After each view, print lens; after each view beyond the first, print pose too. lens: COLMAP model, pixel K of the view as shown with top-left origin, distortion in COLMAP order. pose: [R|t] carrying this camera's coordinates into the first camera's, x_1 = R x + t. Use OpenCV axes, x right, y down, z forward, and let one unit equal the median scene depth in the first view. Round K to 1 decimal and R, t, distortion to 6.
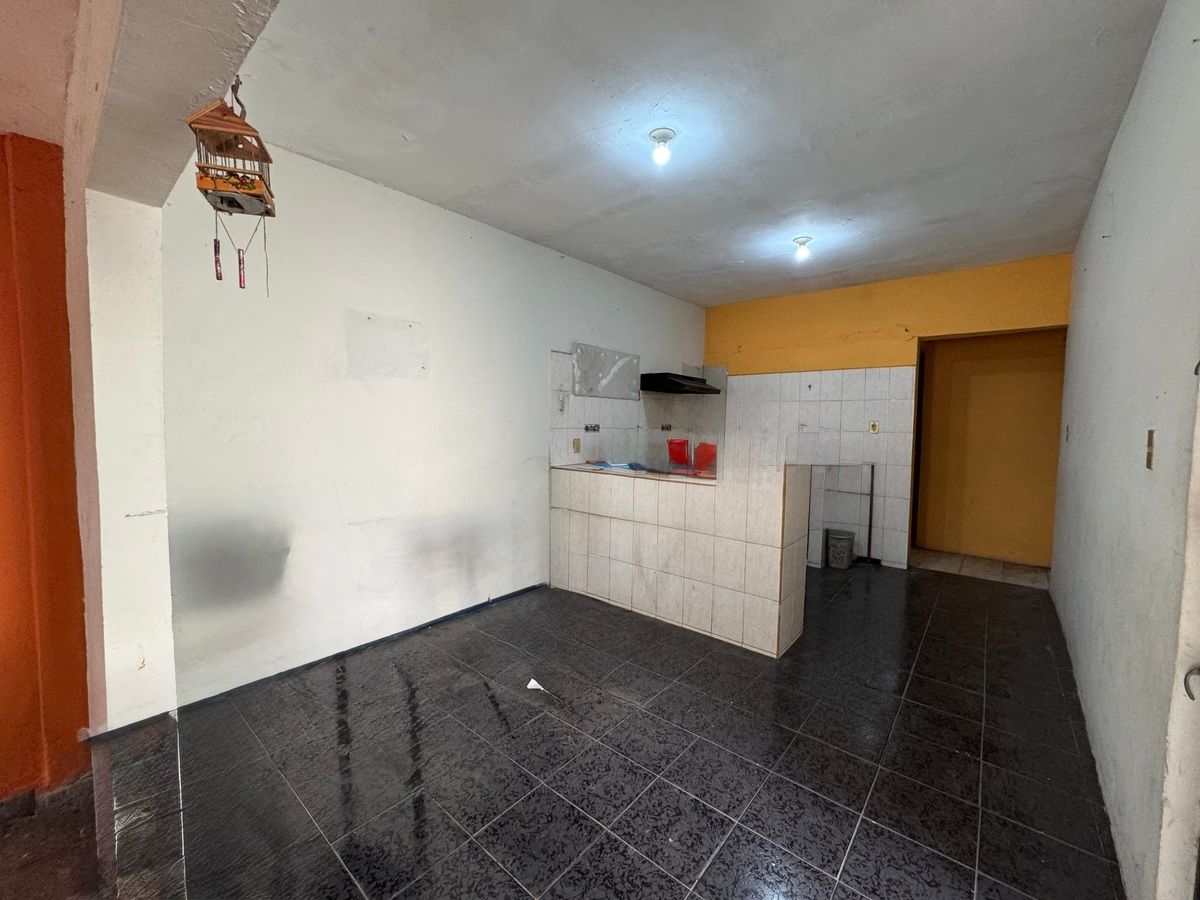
lens RADIAL K [[481.5, 0, 597.9], [0, 481.5, 448.9], [0, 0, 1]] dist [0.003062, 0.000137]
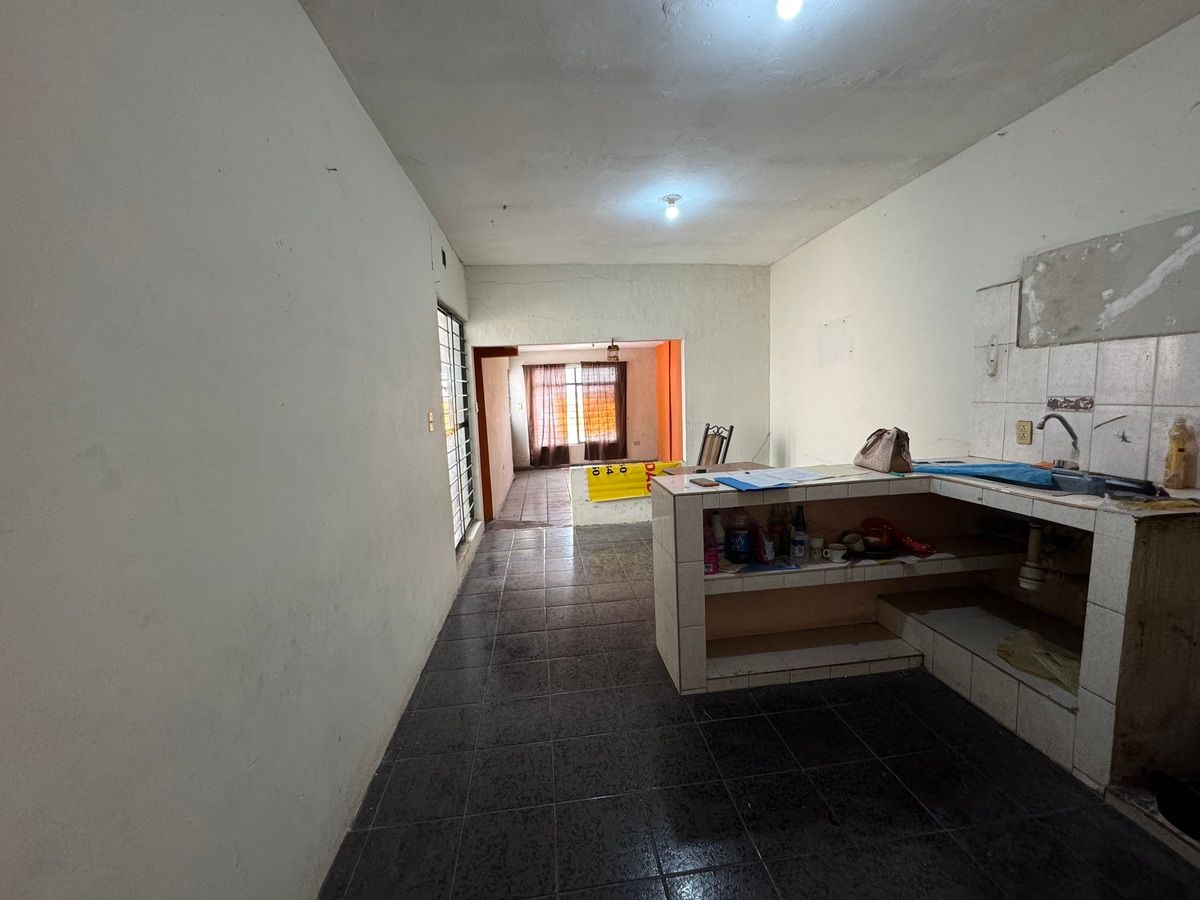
lens RADIAL K [[481.5, 0, 598.9], [0, 481.5, 450.5], [0, 0, 1]] dist [0.003062, 0.000137]
pose [[-0.676641, 0.106583, -0.728558, 0.749900], [-0.006580, 0.988553, 0.150729, -0.070590], [0.736284, 0.106783, -0.668194, 1.008002]]
